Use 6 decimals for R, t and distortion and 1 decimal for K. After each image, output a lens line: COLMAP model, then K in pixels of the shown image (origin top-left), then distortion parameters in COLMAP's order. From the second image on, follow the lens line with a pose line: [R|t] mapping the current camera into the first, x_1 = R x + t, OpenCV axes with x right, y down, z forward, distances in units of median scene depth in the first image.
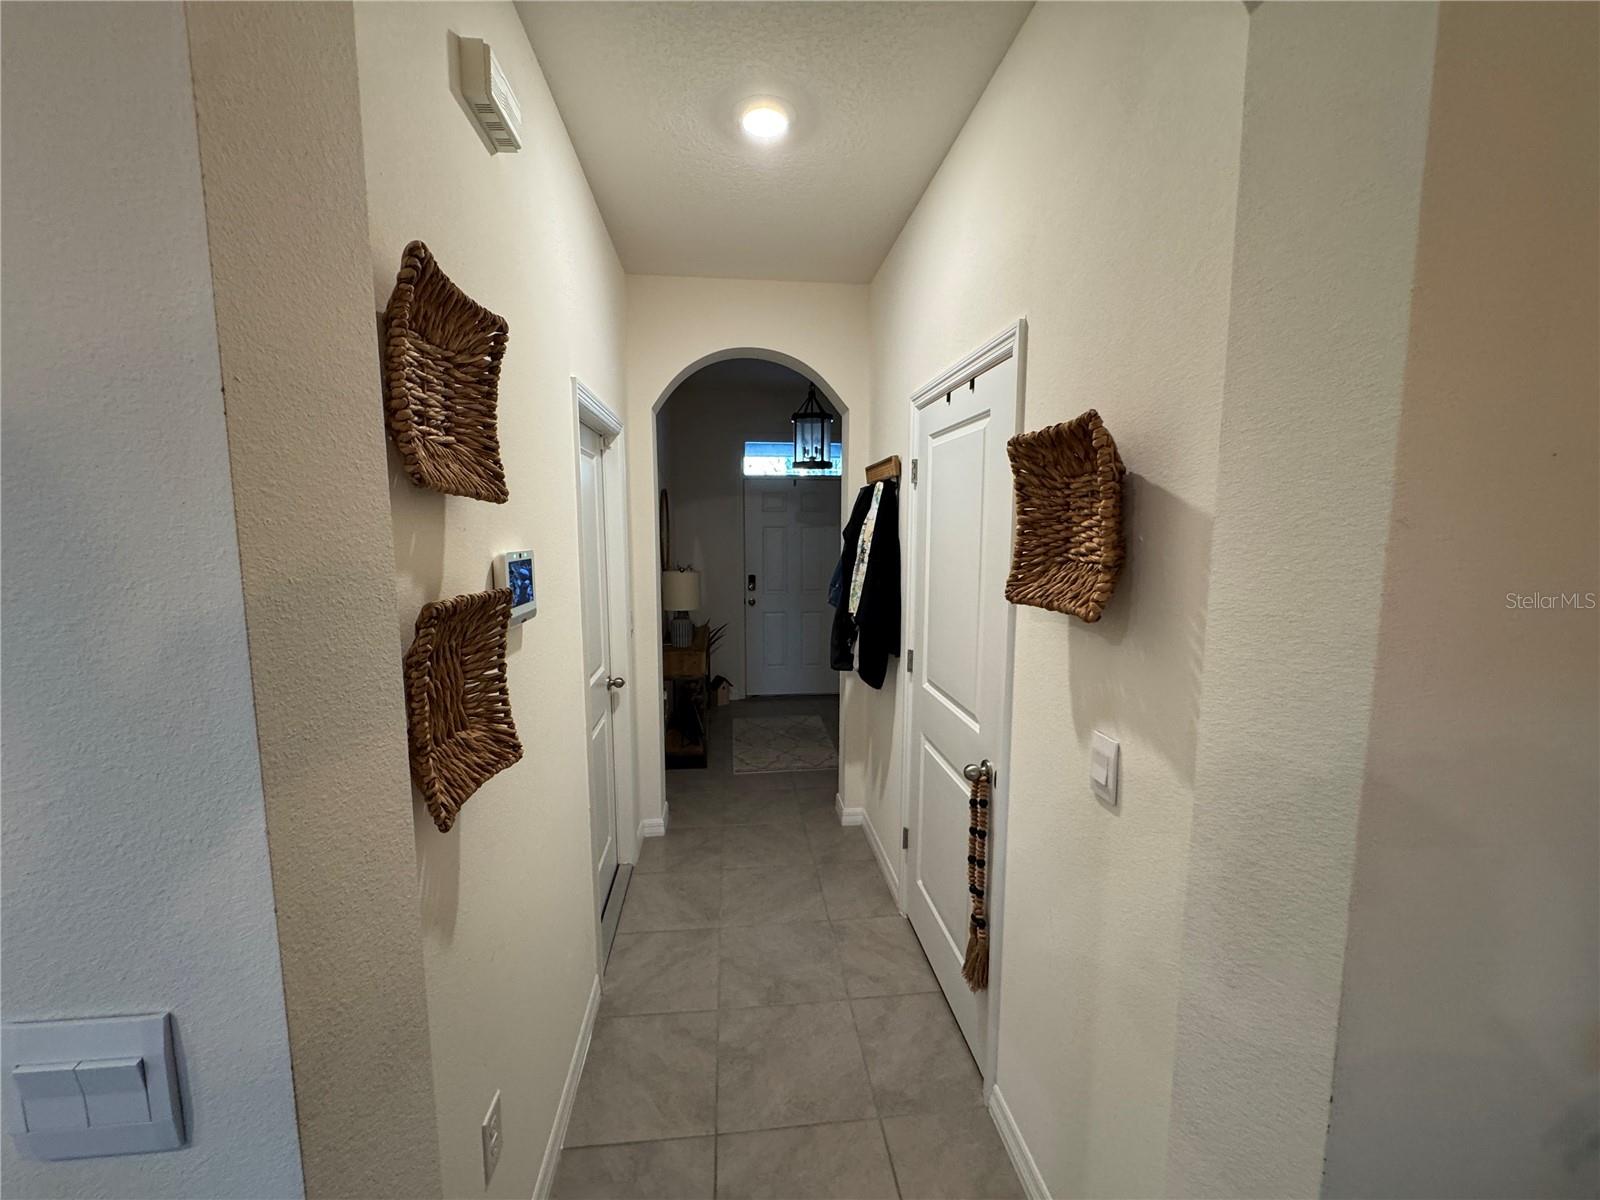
lens RADIAL K [[640.0, 0, 800.0], [0, 640.0, 600.0], [0, 0, 1]] dist [0.000849, -0.000101]
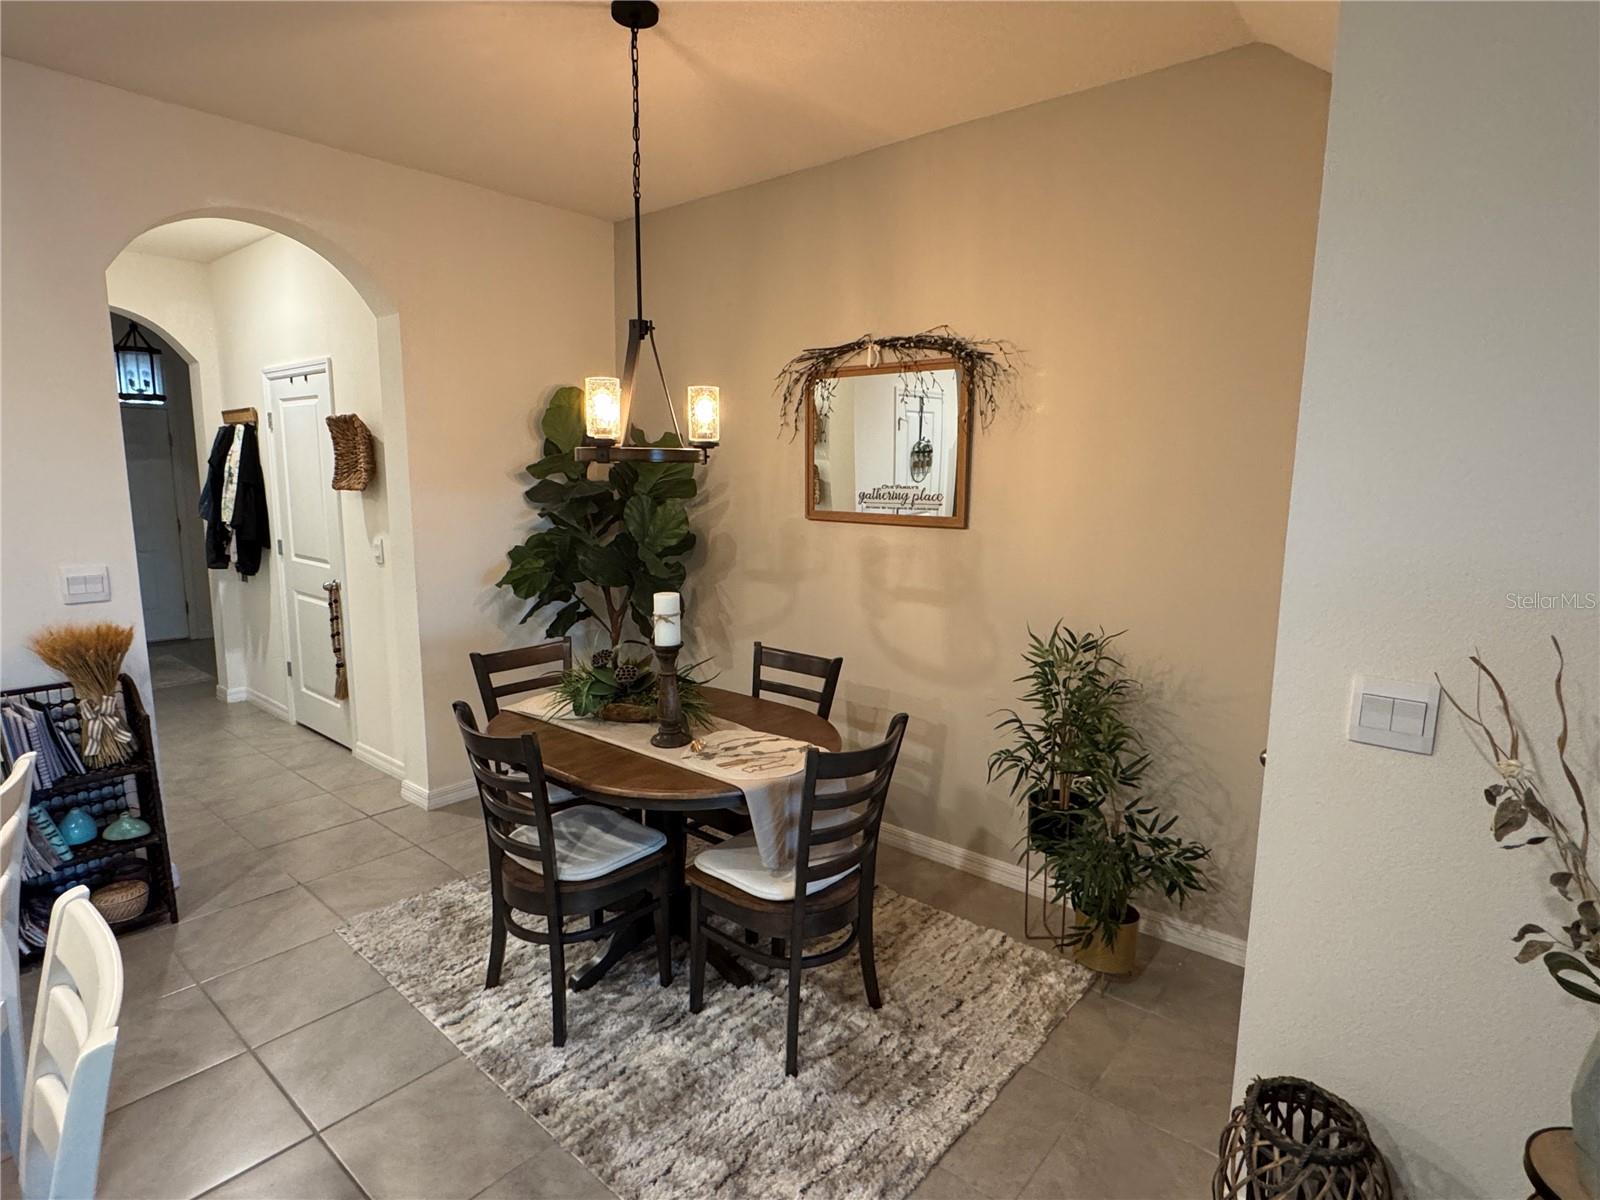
lens RADIAL K [[848.4, 0, 800.0], [0, 848.4, 600.0], [0, 0, 1]] dist [-0.008073, -0.000124]
pose [[0.725742, -0.097011, 0.681093, -0.281149], [0.069118, 0.995281, 0.068113, 0.154174], [-0.684486, -0.002356, 0.729022, -1.176653]]
